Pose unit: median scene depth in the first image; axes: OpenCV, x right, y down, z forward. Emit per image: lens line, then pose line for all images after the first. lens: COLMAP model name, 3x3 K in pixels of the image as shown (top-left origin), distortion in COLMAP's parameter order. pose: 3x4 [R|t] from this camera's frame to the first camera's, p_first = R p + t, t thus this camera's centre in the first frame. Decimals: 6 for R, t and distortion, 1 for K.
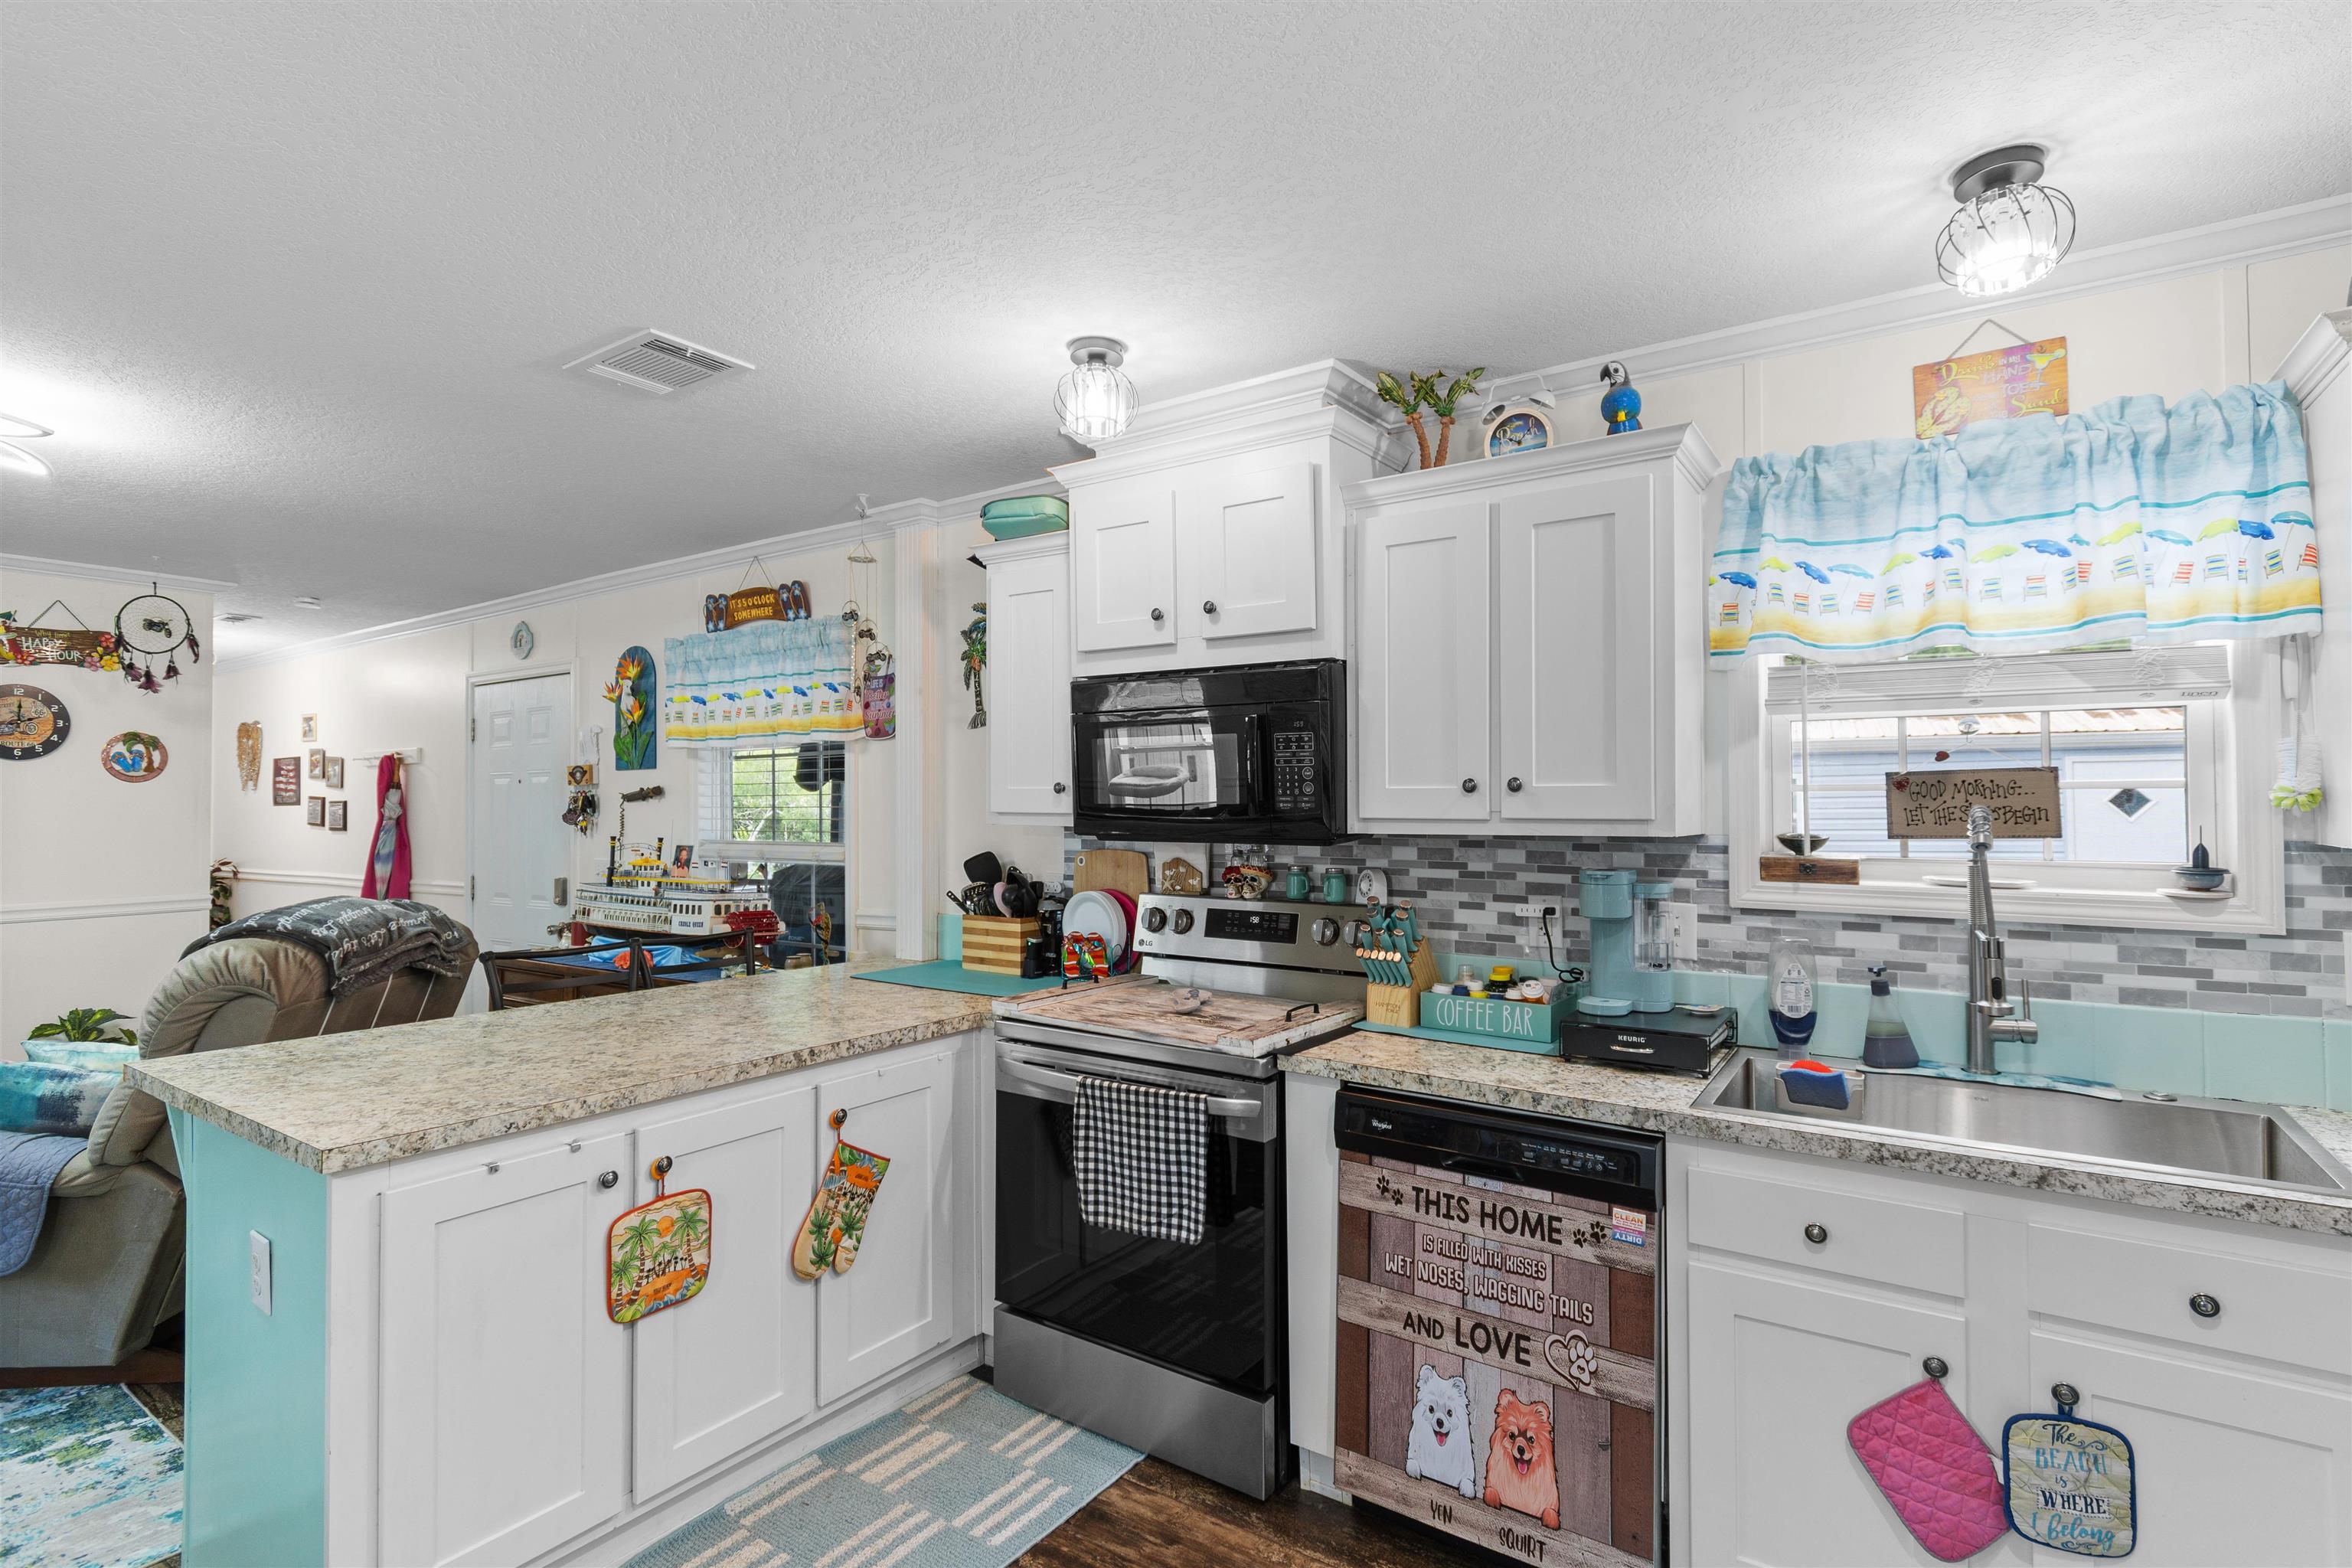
lens RADIAL K [[1103.5, 0, 1176.0], [0, 1103.5, 784.0], [0, 0, 1]] dist [-0.000417, -0.000383]
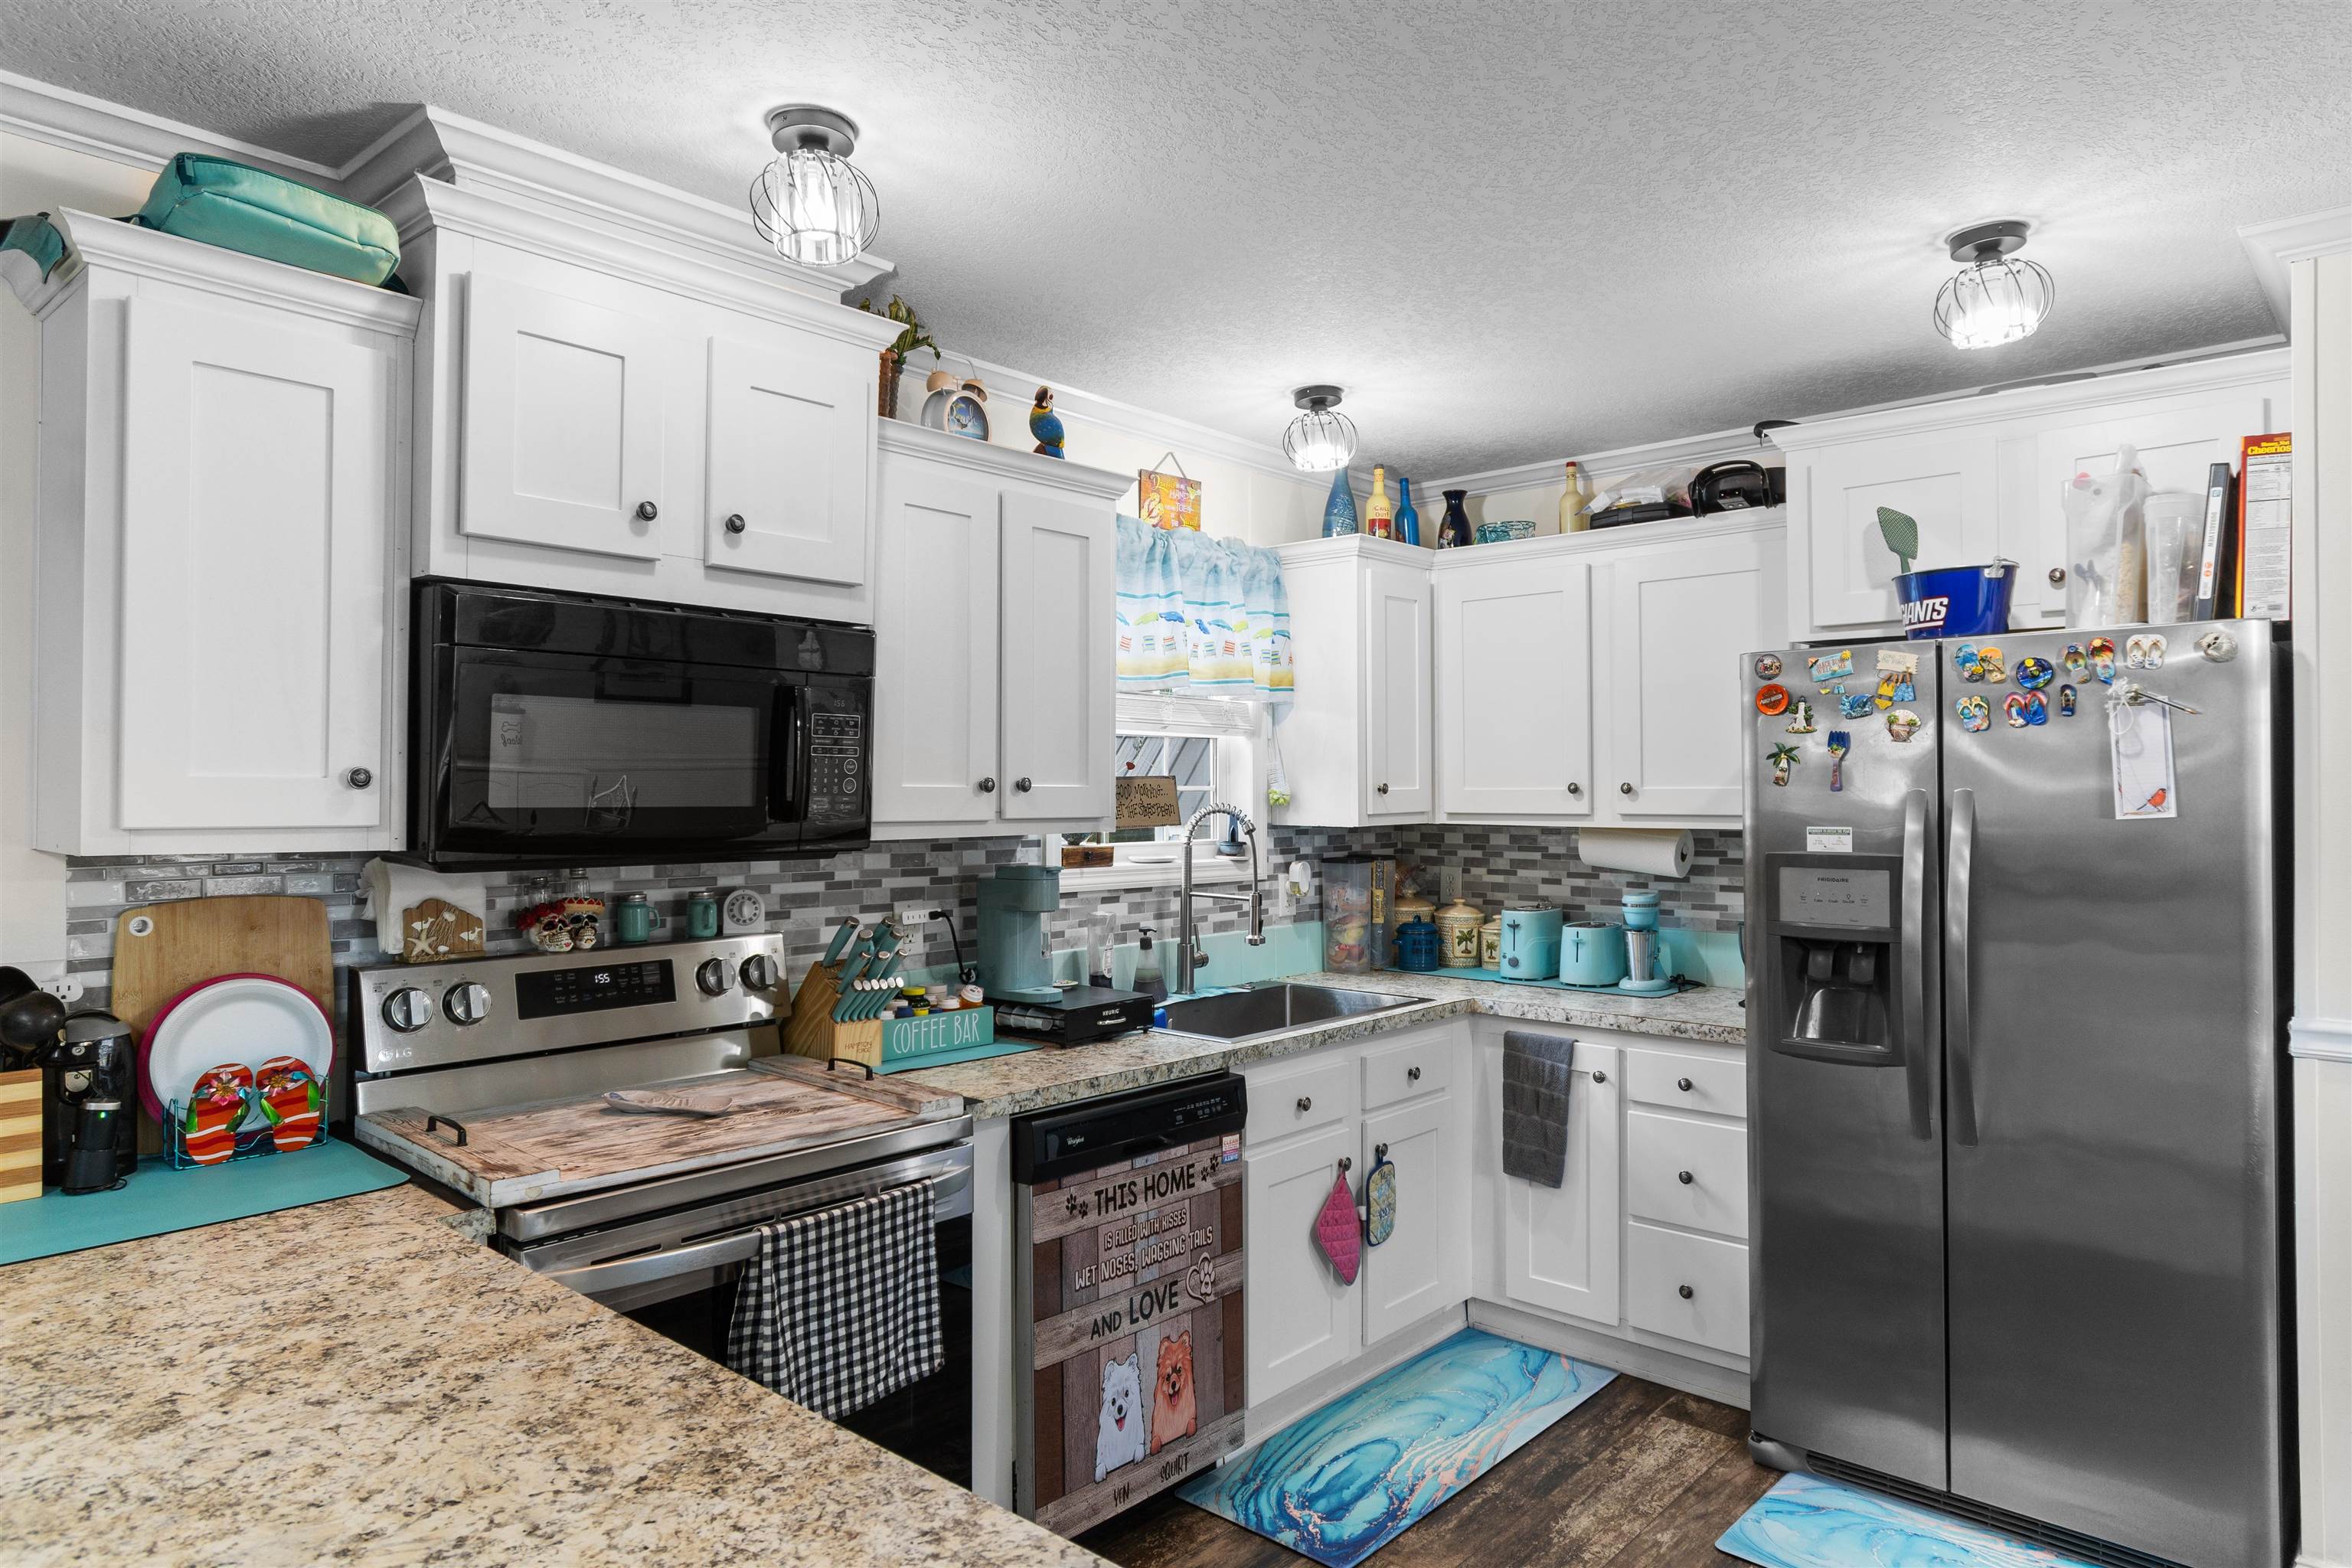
lens RADIAL K [[1398.5, 0, 1176.0], [0, 1398.5, 784.0], [0, 0, 1]] dist [0.003583, -0.000458]
pose [[0.131254, 0.006814, 0.991325, -0.990631], [-0.019526, 0.999800, -0.004287, 0.002767], [-0.991156, -0.018794, 0.131361, 0.746444]]
